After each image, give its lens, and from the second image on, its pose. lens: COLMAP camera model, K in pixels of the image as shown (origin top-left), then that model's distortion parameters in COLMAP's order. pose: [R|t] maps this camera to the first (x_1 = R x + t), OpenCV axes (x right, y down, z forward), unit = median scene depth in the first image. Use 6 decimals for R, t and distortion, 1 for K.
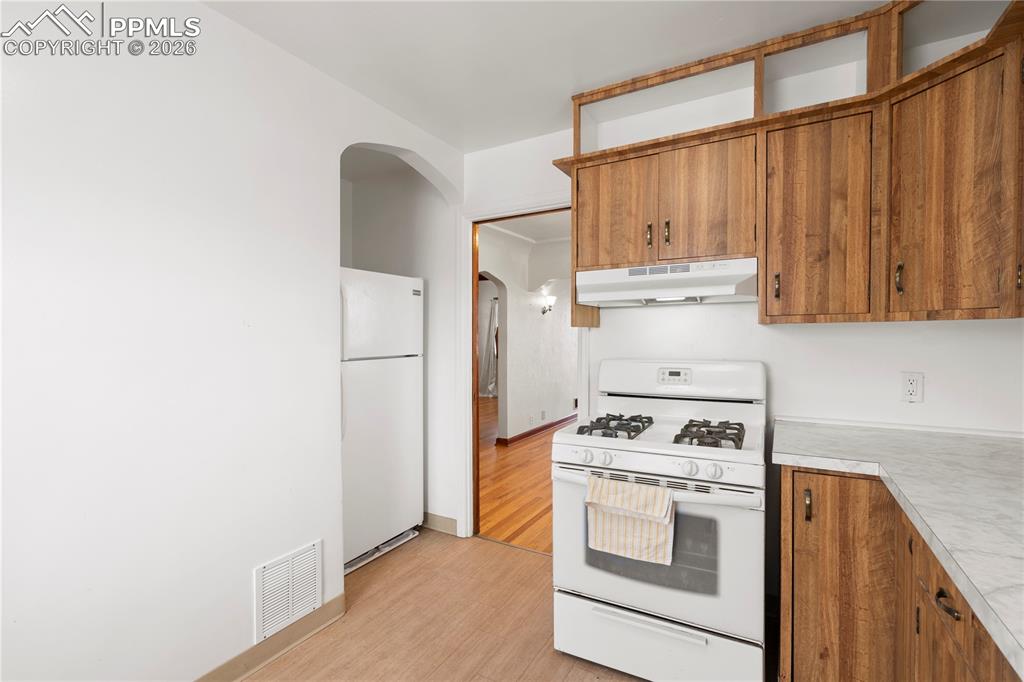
lens RADIAL K [[466.7, 0, 515.7], [0, 466.7, 344.3], [0, 0, 1]] dist [-0.004050, 0.000474]
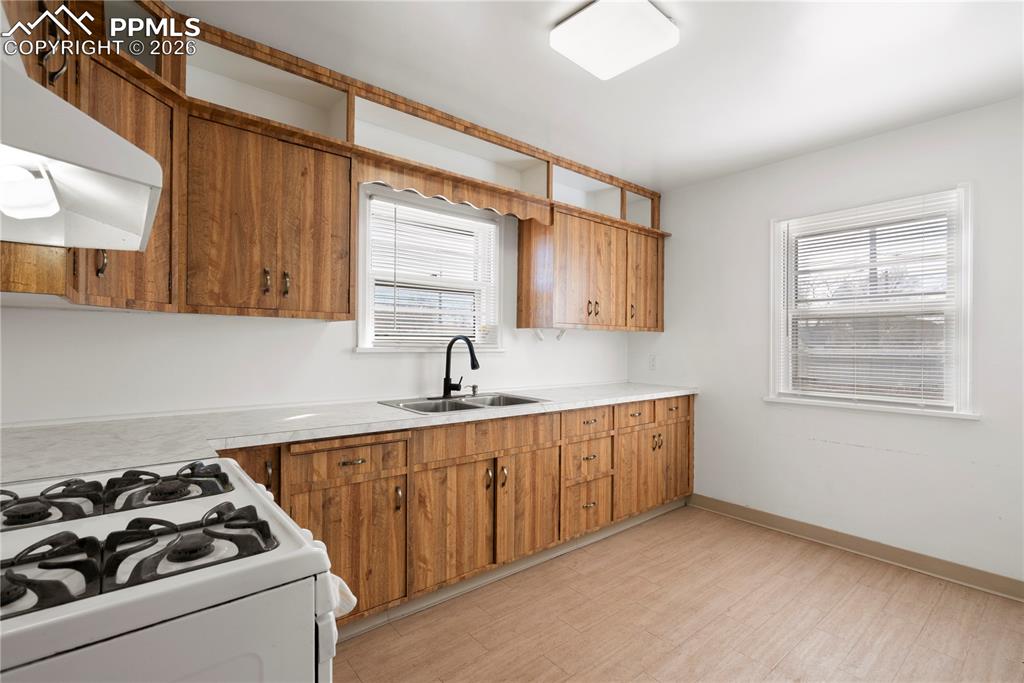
lens RADIAL K [[466.7, 0, 515.7], [0, 466.7, 344.8], [0, 0, 1]] dist [-0.004050, 0.000474]
pose [[-0.938197, -0.004674, 0.346069, -0.228333], [0.001857, 0.999826, 0.018539, 0.008971], [-0.346095, 0.018036, -0.938026, 1.438110]]
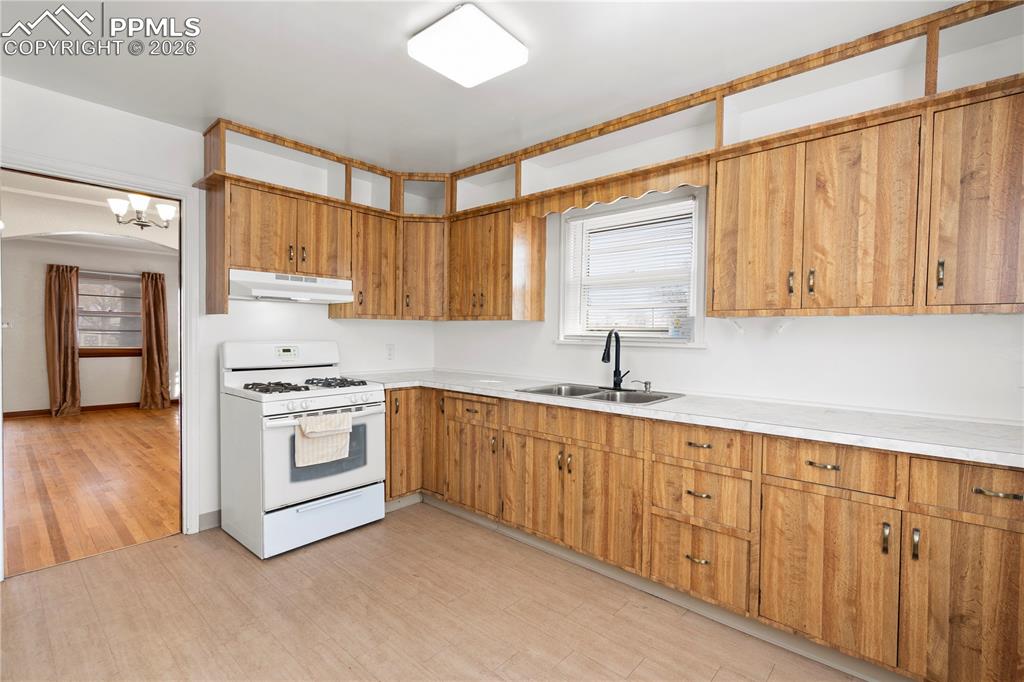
lens RADIAL K [[466.7, 0, 515.7], [0, 466.7, 344.3], [0, 0, 1]] dist [-0.004050, 0.000474]
pose [[0.198592, -0.014304, 0.979978, -1.155361], [0.003750, 0.999897, 0.013835, 0.034335], [-0.980075, 0.000927, 0.198625, 0.044451]]
